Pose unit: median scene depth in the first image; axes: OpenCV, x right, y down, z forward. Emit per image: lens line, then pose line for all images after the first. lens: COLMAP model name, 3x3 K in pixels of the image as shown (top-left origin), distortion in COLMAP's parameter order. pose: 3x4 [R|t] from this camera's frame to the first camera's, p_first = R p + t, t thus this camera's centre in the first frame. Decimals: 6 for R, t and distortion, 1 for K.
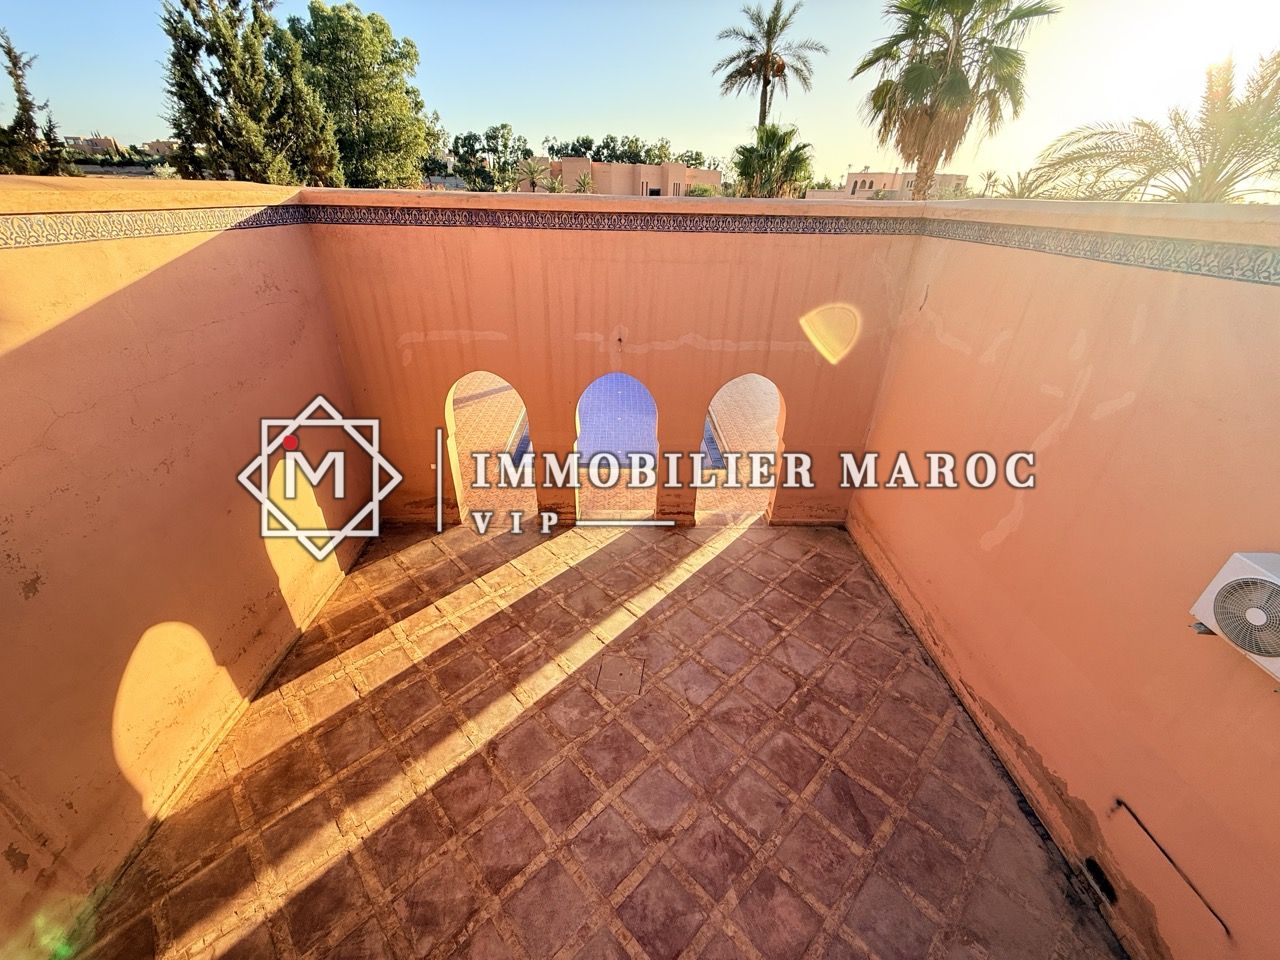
lens RADIAL K [[512.9, 0, 637.3], [0, 512.9, 478.2], [0, 0, 1]] dist [0.000594, -0.000070]
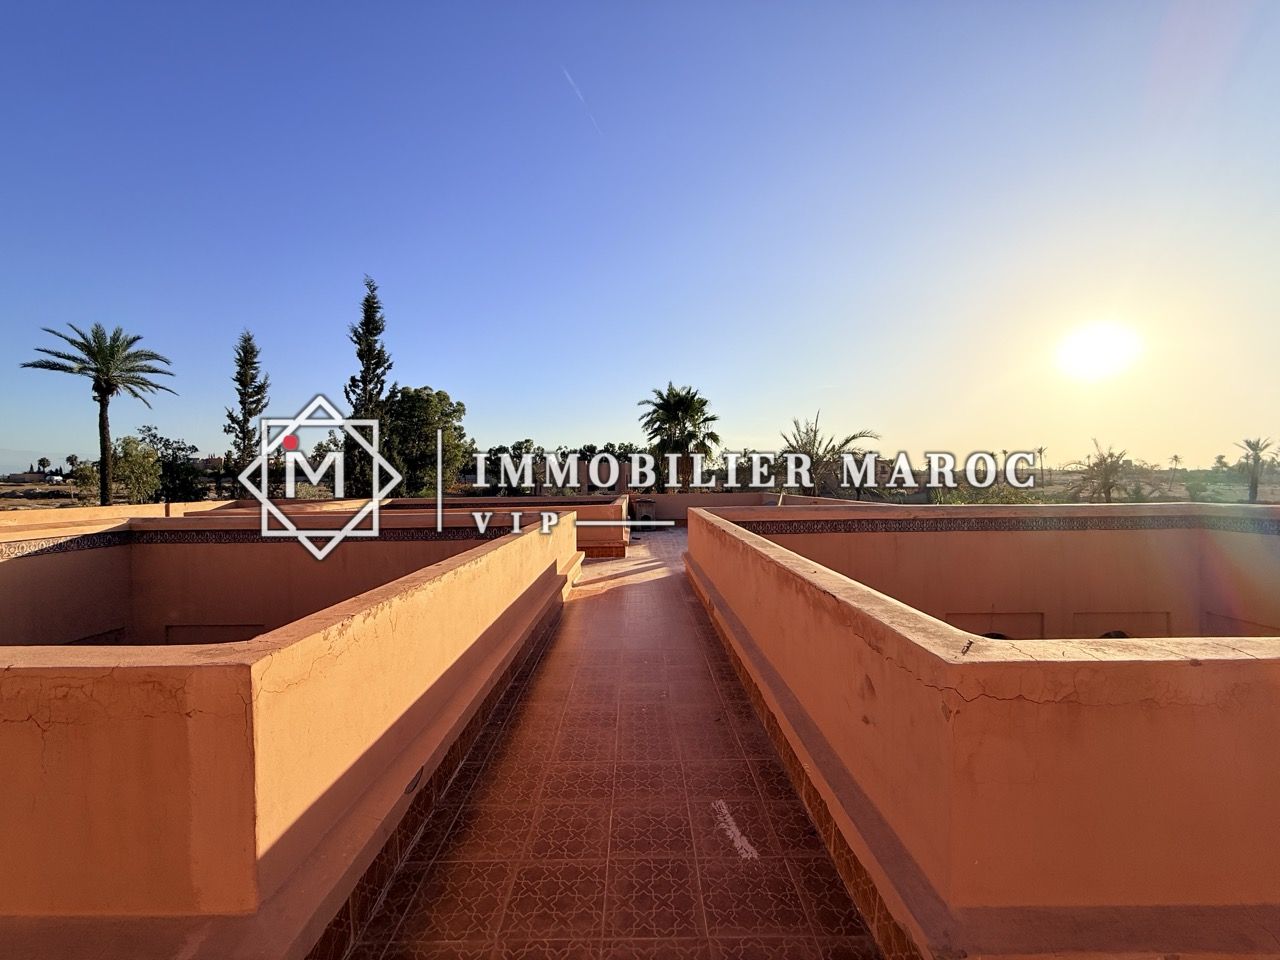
lens RADIAL K [[512.9, 0, 637.3], [0, 512.9, 478.2], [0, 0, 1]] dist [0.000594, -0.000070]
pose [[0.999152, -0.035783, -0.020369, 0.548273], [0.021293, 0.872463, -0.488216, 0.540892], [0.035241, 0.487368, 0.872485, -1.082512]]
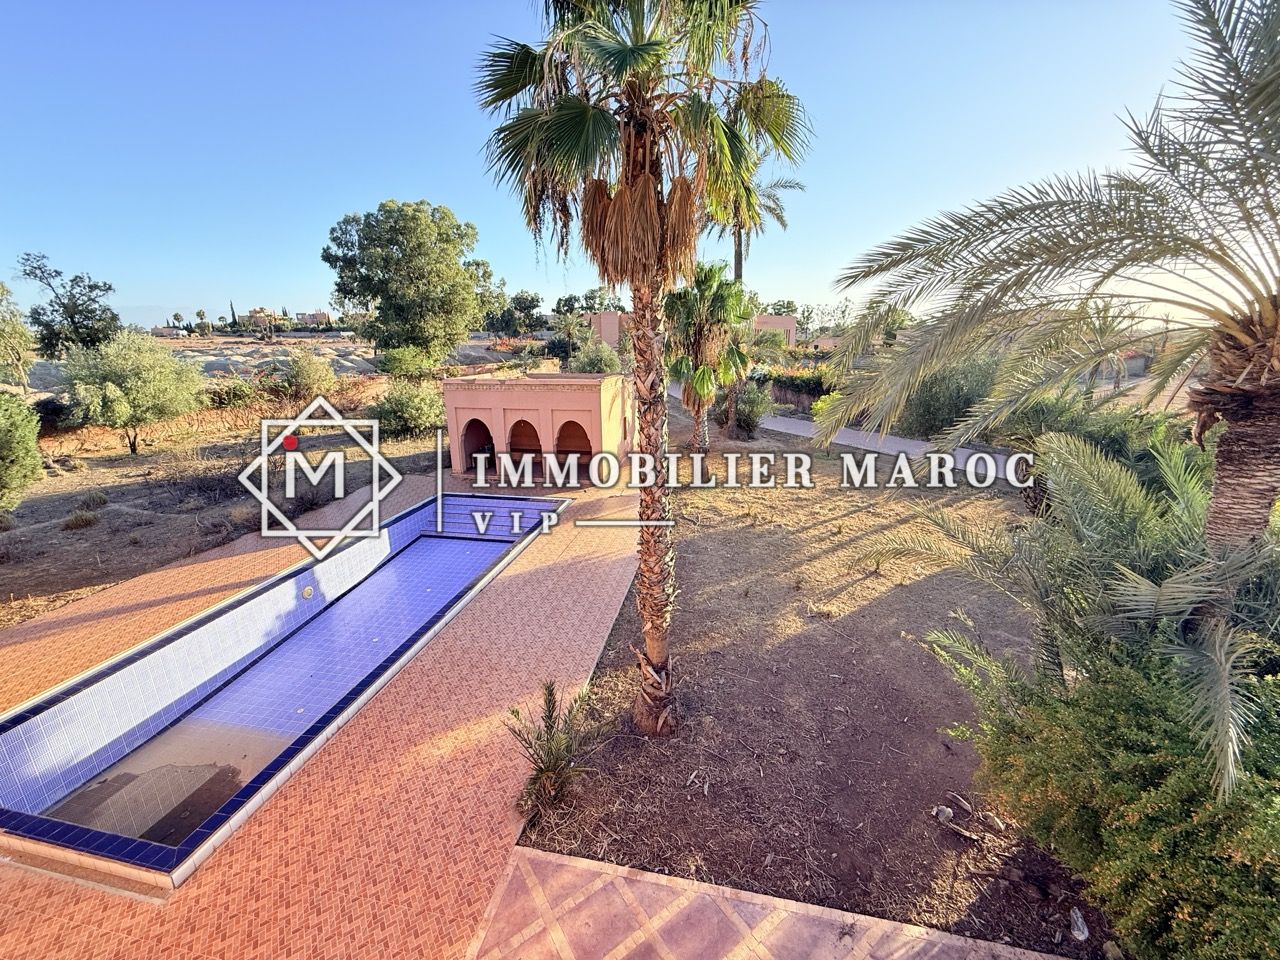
lens RADIAL K [[508.7, 0, 637.4], [0, 508.7, 481.7], [0, 0, 1]] dist [-0.001465, 0.000083]
pose [[0.974954, 0.031633, -0.220144, 0.922960], [-0.082080, 0.971135, -0.223965, -0.409874], [0.206705, 0.236425, 0.949408, 0.747560]]
